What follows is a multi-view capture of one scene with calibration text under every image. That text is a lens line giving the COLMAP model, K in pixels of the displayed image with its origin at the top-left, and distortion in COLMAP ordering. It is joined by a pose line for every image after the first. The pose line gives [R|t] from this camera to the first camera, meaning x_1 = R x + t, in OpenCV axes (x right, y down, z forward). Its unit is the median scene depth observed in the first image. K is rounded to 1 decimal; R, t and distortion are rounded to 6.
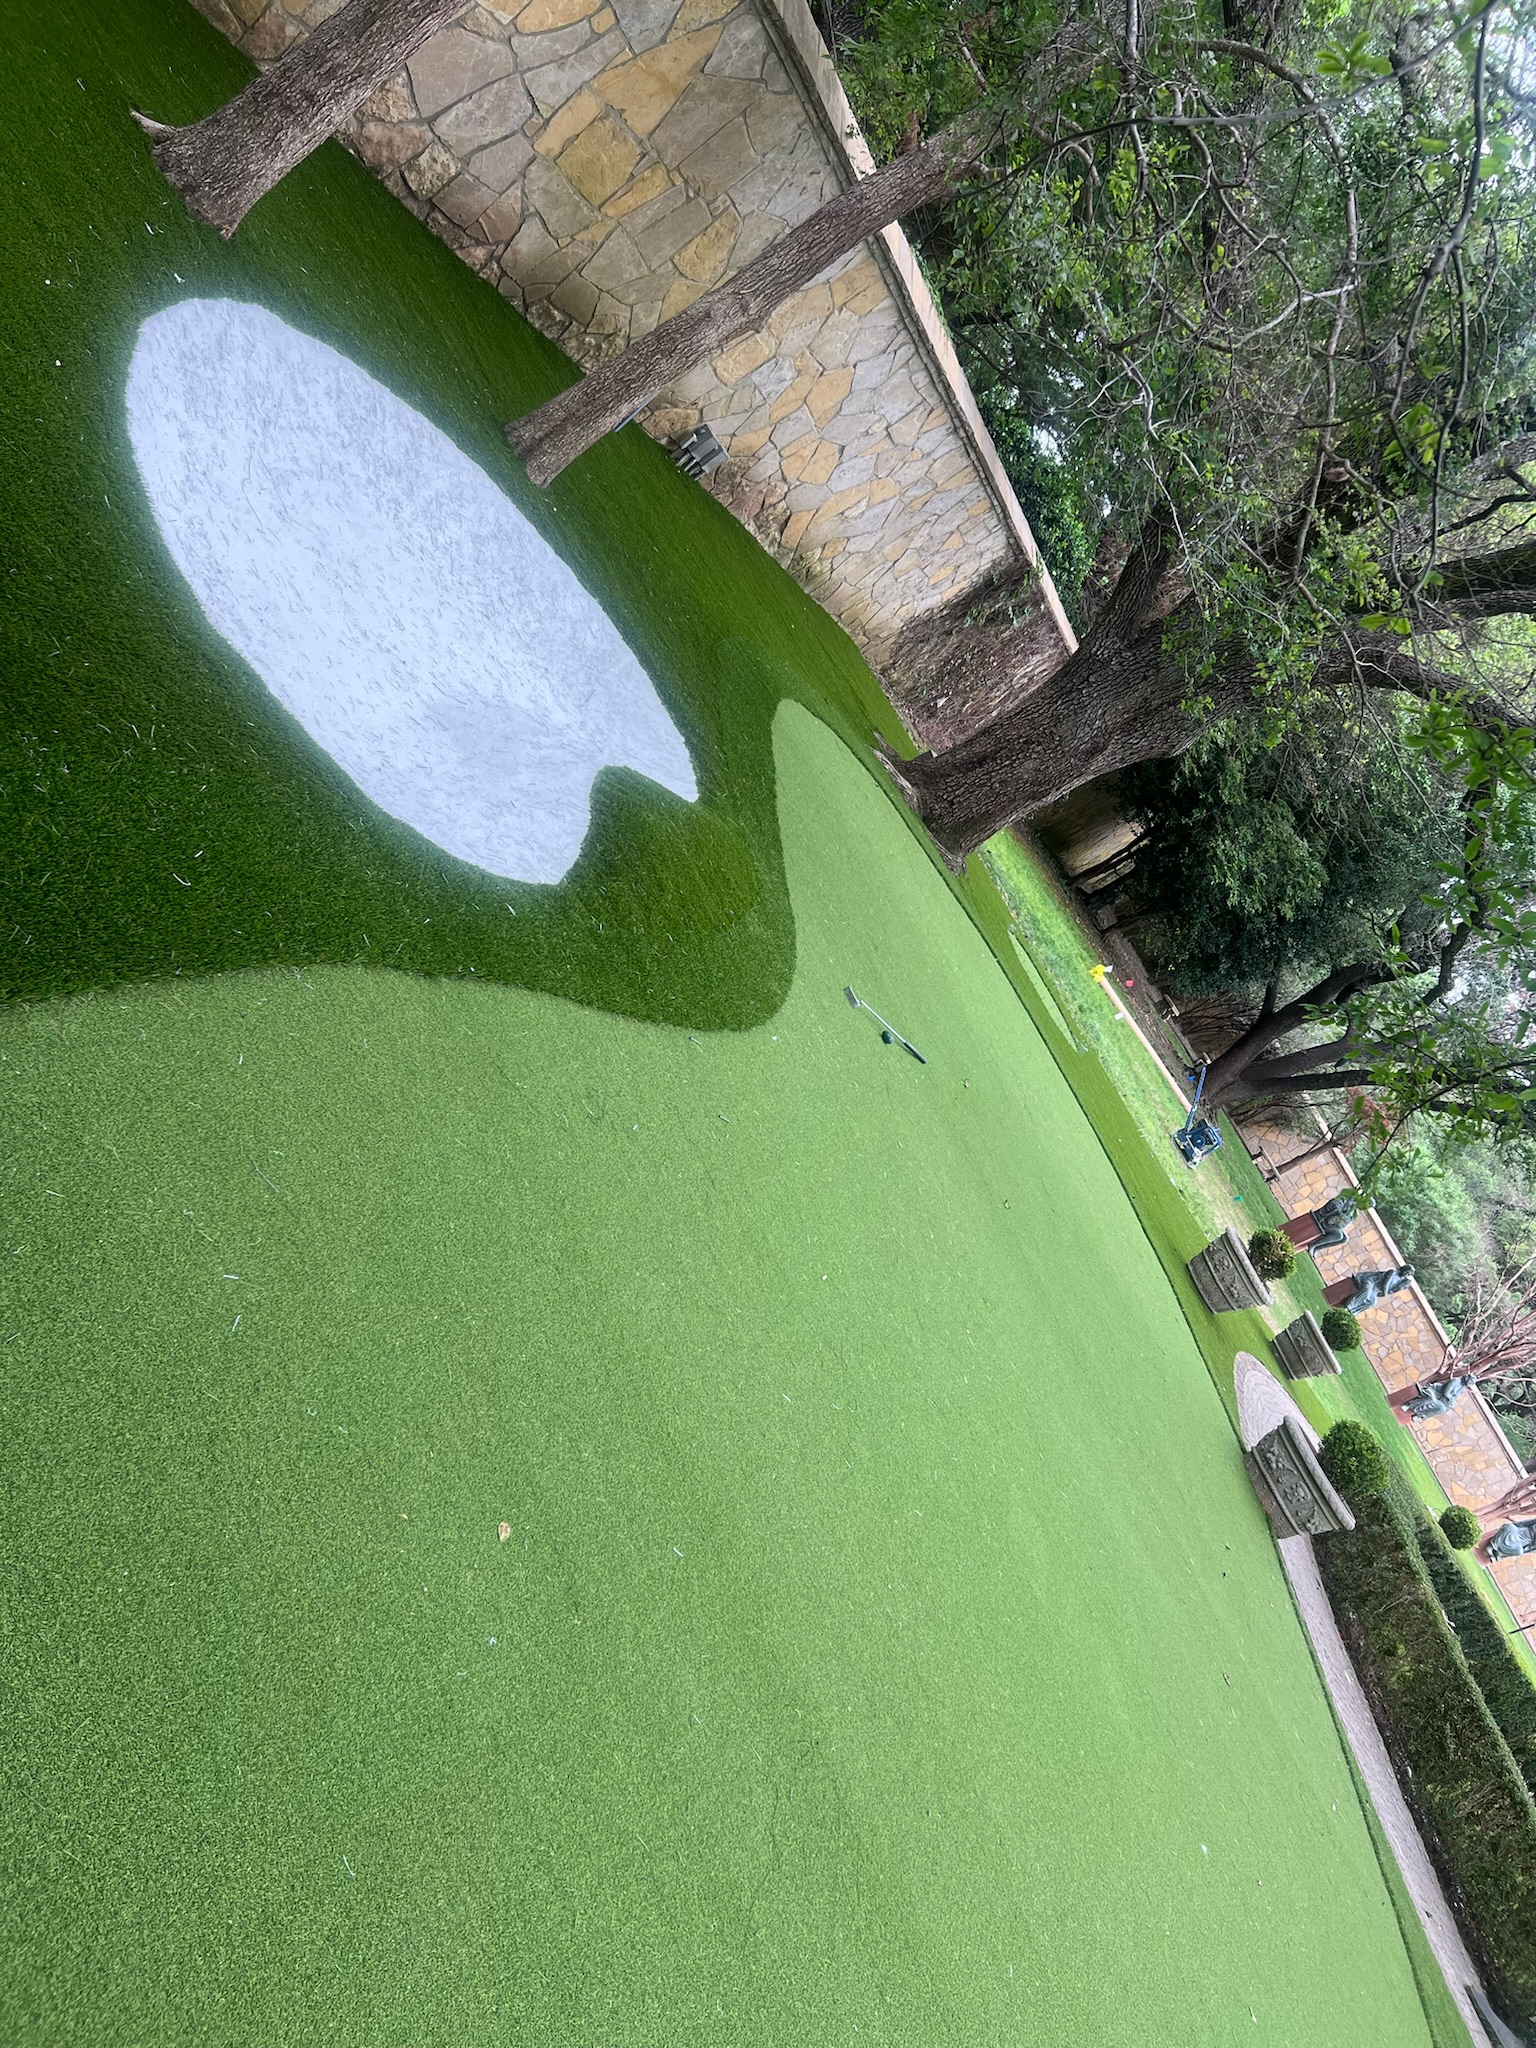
lens RADIAL K [[1552.1, 0, 768.0], [0, 1552.1, 1024.0], [0, 0, 1]] dist [0.052908, -0.003520]
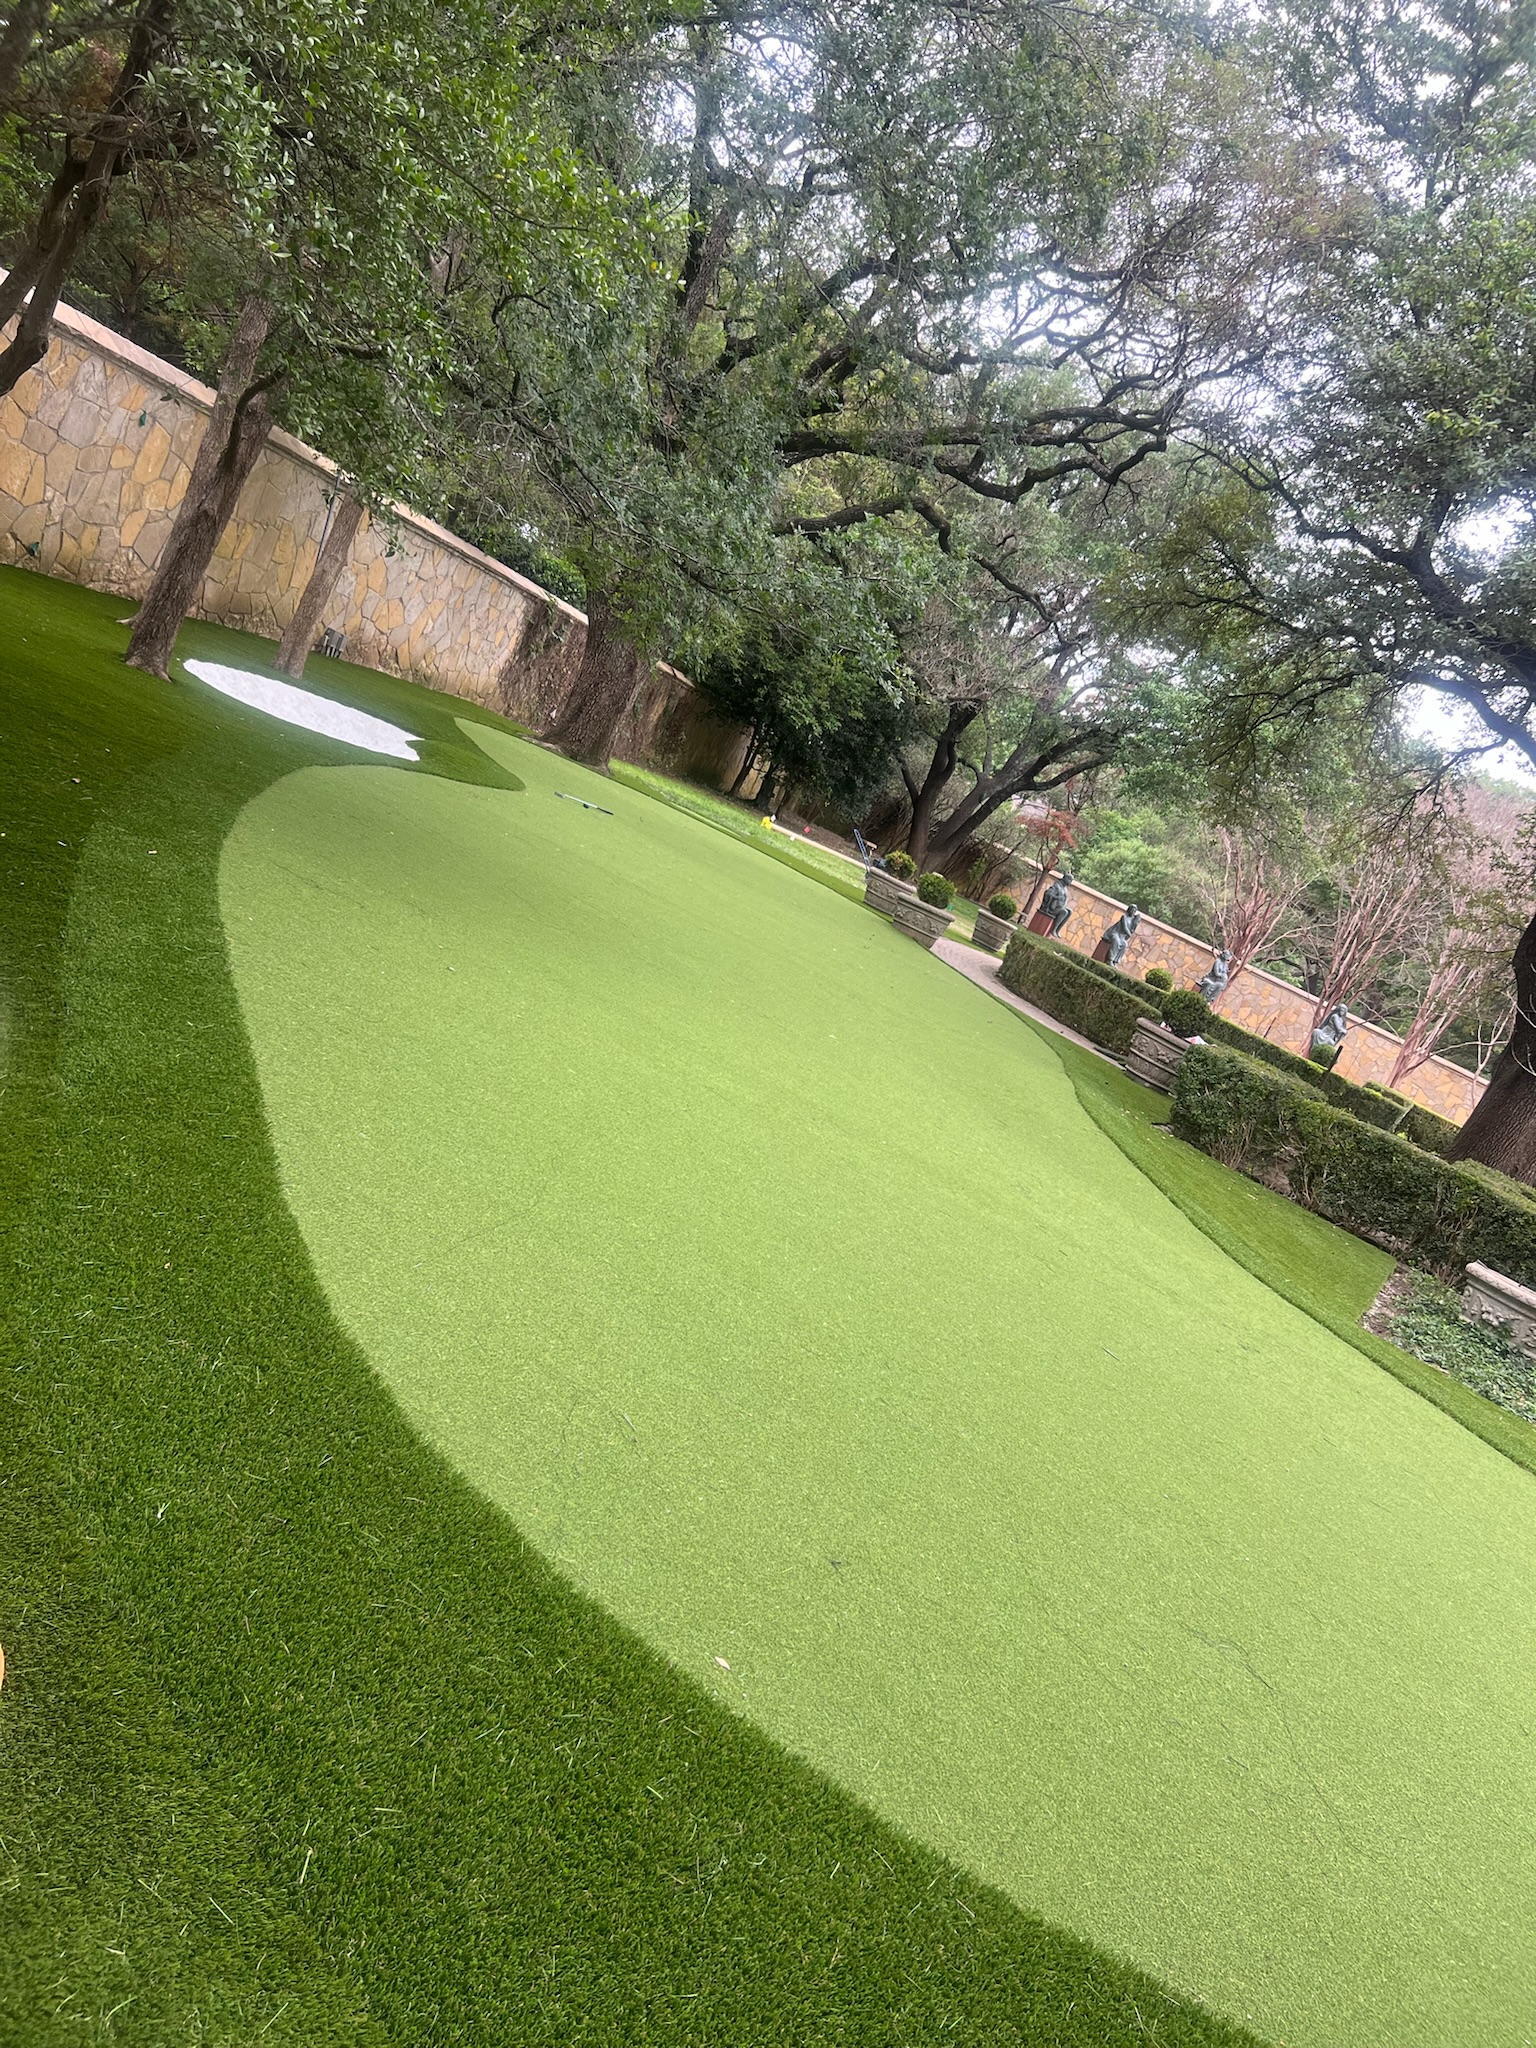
lens RADIAL K [[1552.1, 0, 768.0], [0, 1552.1, 1024.0], [0, 0, 1]] dist [0.052908, -0.003520]
pose [[0.818445, -0.563953, 0.110025, -0.049985], [0.568792, 0.822324, -0.016110, 0.178284], [-0.081391, 0.075766, 0.993798, -0.458981]]
